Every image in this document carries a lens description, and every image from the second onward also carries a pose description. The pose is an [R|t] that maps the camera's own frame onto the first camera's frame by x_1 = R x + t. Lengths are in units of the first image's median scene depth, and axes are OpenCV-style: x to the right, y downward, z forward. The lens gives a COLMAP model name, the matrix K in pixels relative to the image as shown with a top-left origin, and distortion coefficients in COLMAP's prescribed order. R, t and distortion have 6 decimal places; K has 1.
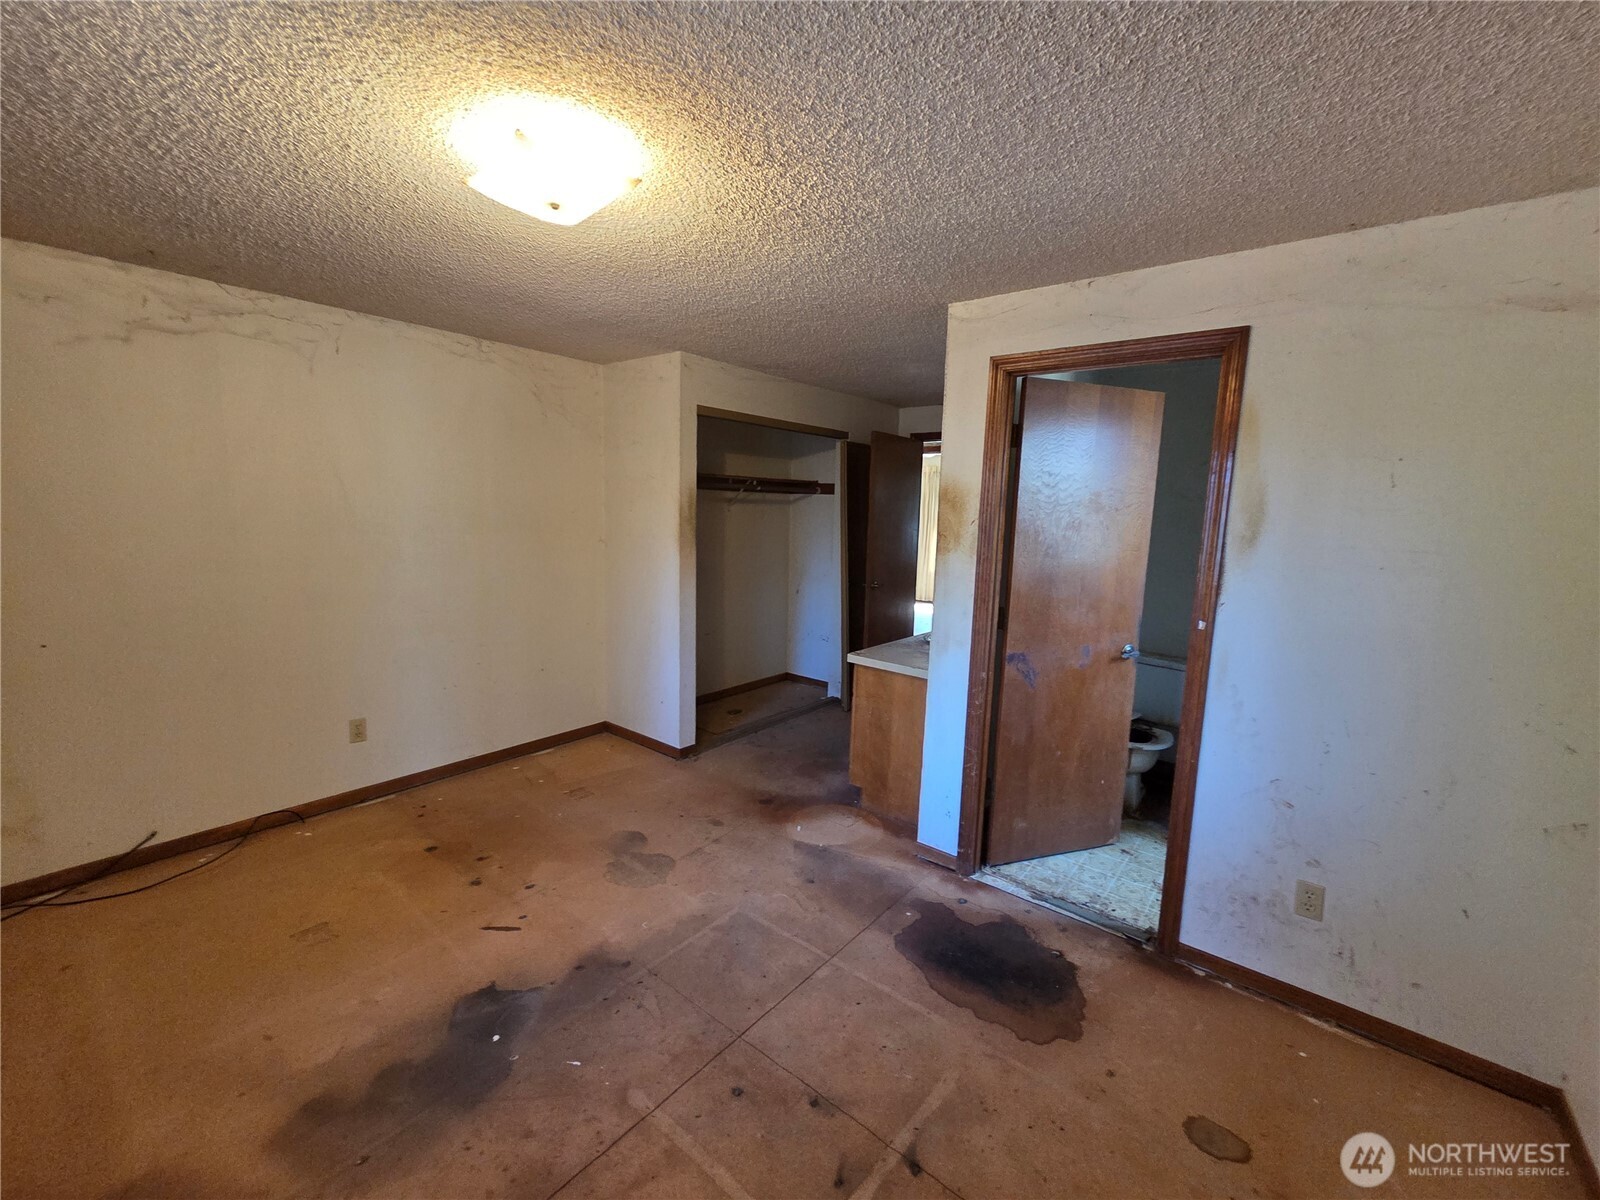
lens RADIAL K [[655.9, 0, 809.1], [0, 655.9, 603.3], [0, 0, 1]] dist [0.002427, -0.000768]
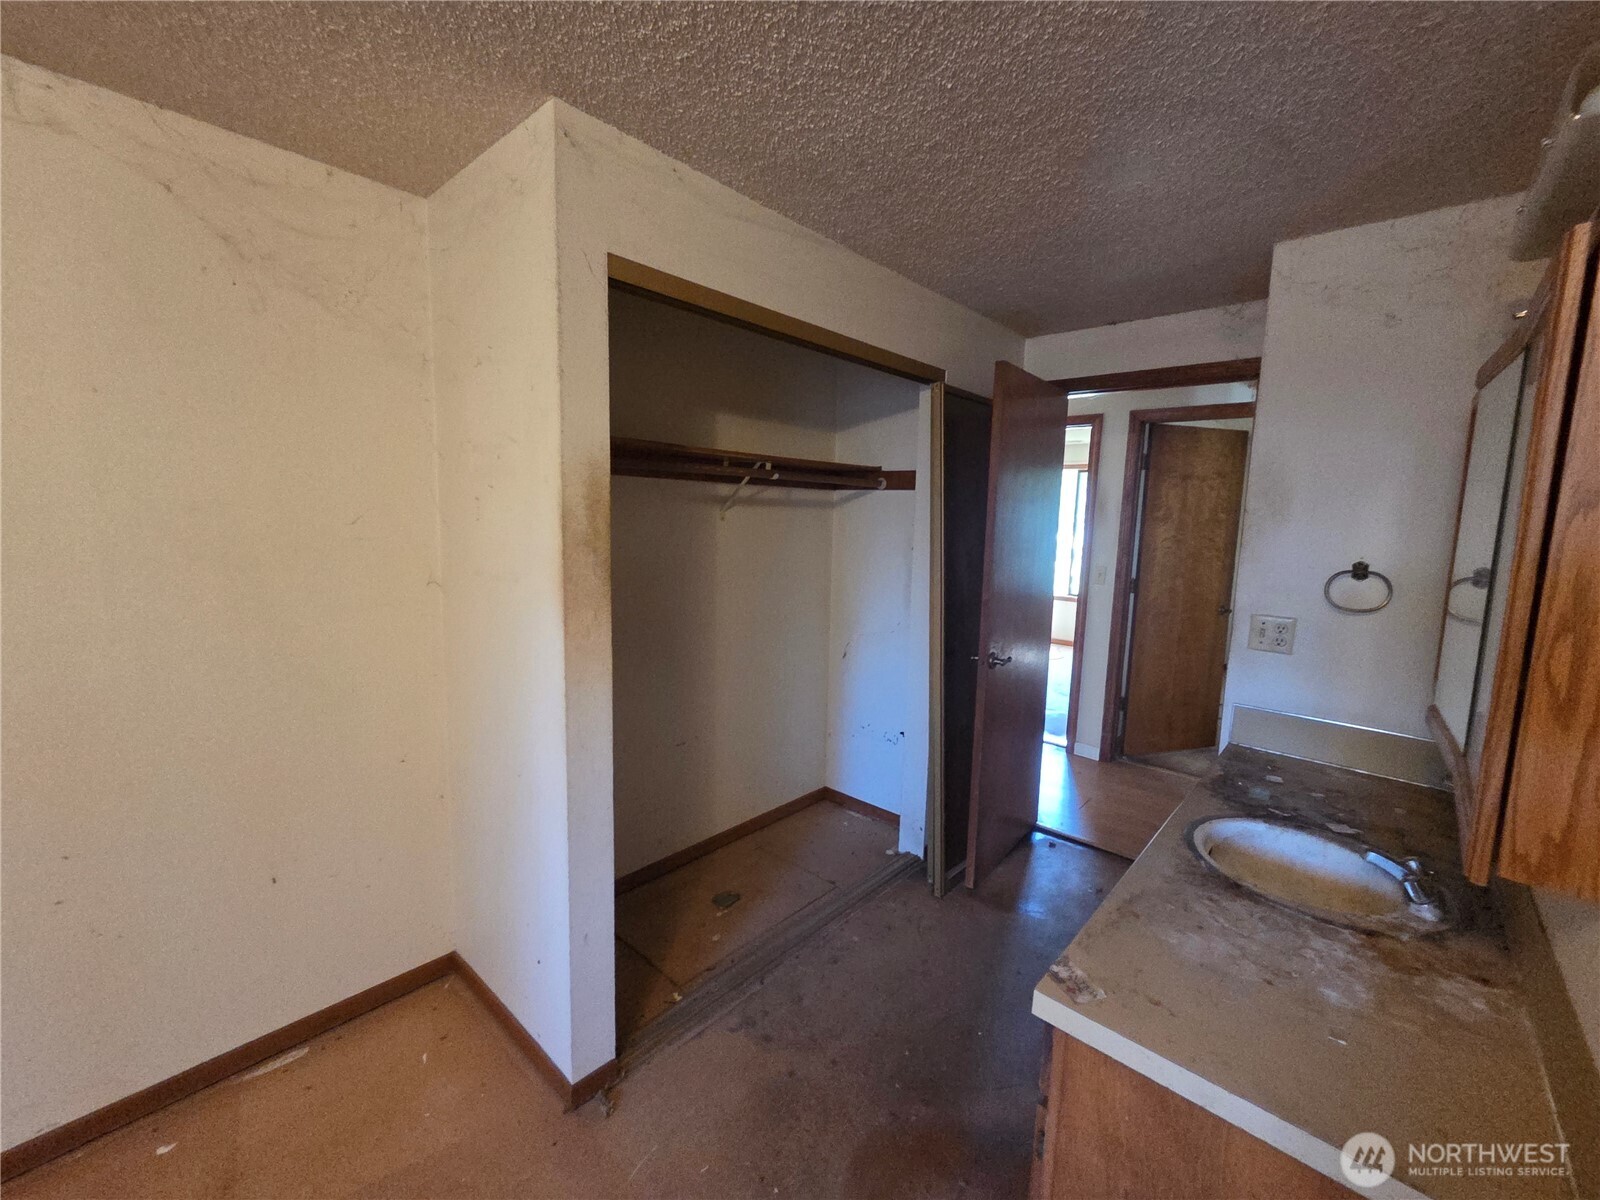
lens RADIAL K [[655.9, 0, 809.6], [0, 655.9, 593.9], [0, 0, 1]] dist [0.002427, -0.000768]
pose [[0.998478, 0.004692, -0.054960, -0.019106], [-0.006186, 0.999615, -0.027047, -0.065092], [0.054812, 0.027346, 0.998122, 0.464875]]
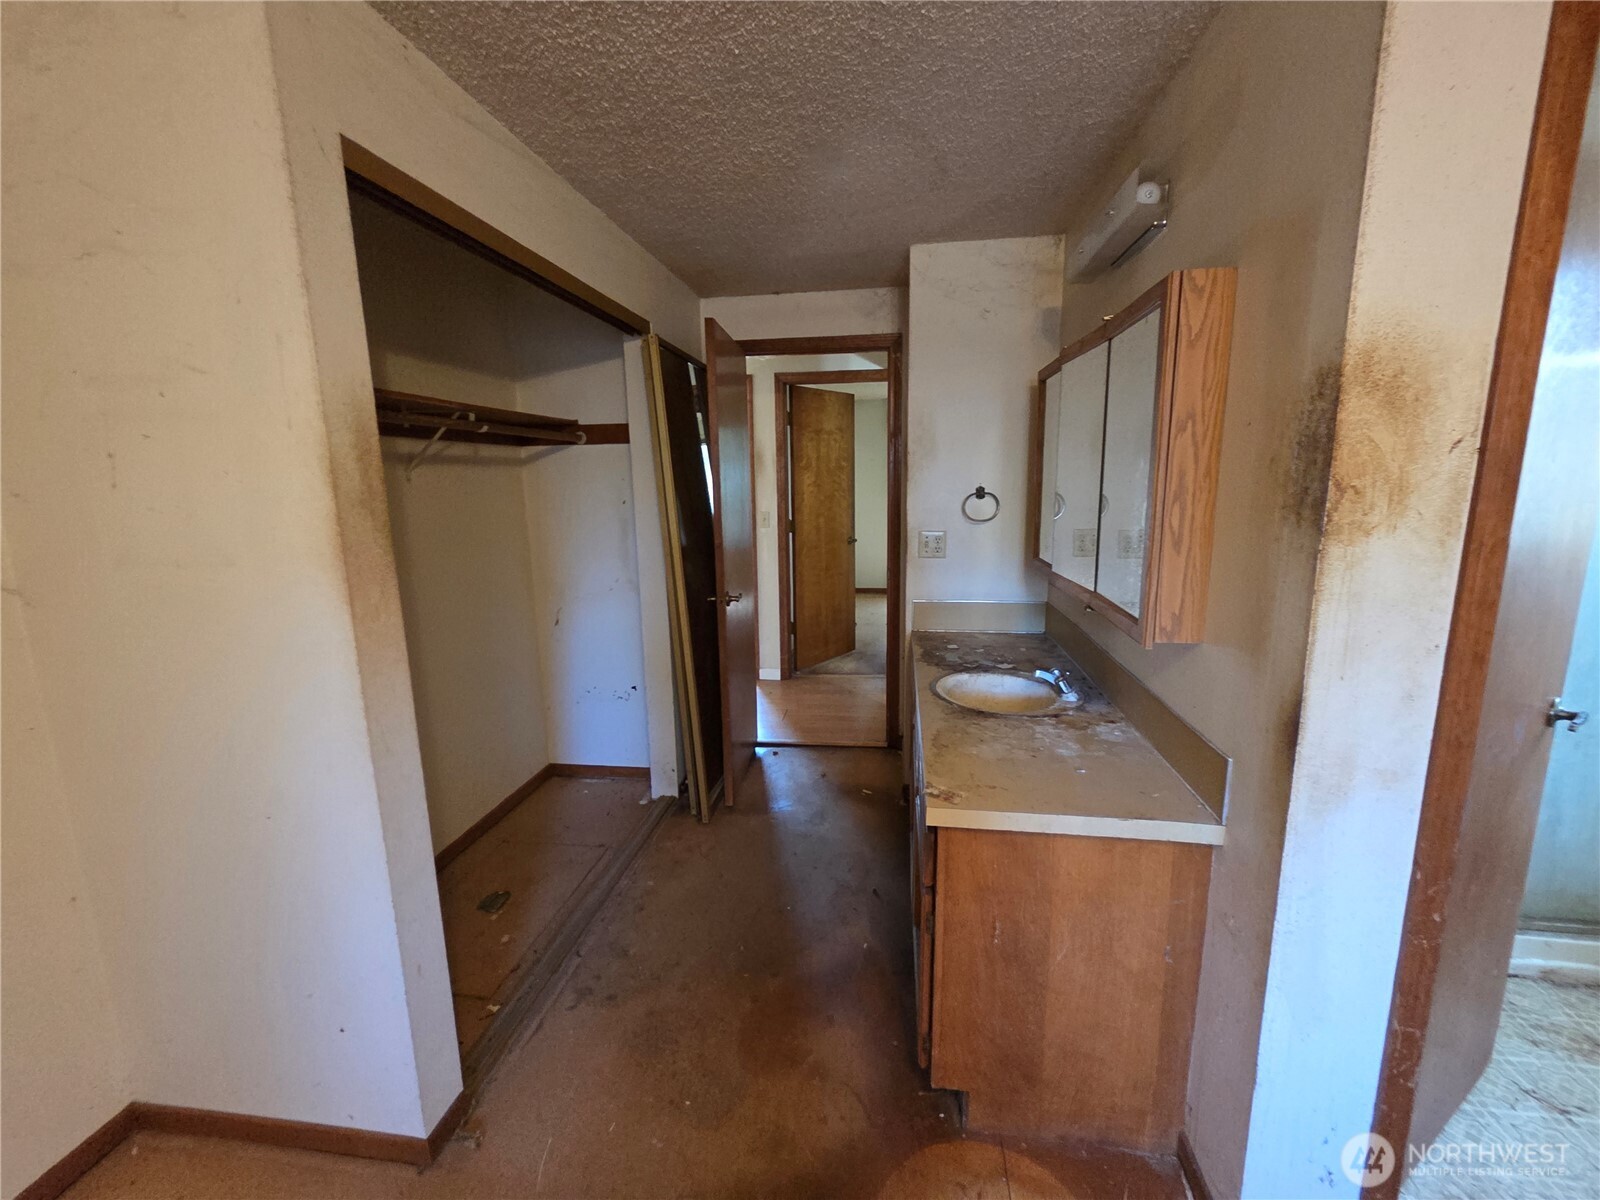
lens RADIAL K [[655.9, 0, 807.5], [0, 655.9, 596.4], [0, 0, 1]] dist [0.002427, -0.000768]
pose [[0.857647, -0.135248, 0.496135, -0.125244], [0.118661, 0.990807, 0.064973, -0.057823], [-0.500361, 0.003148, 0.865811, 0.465096]]
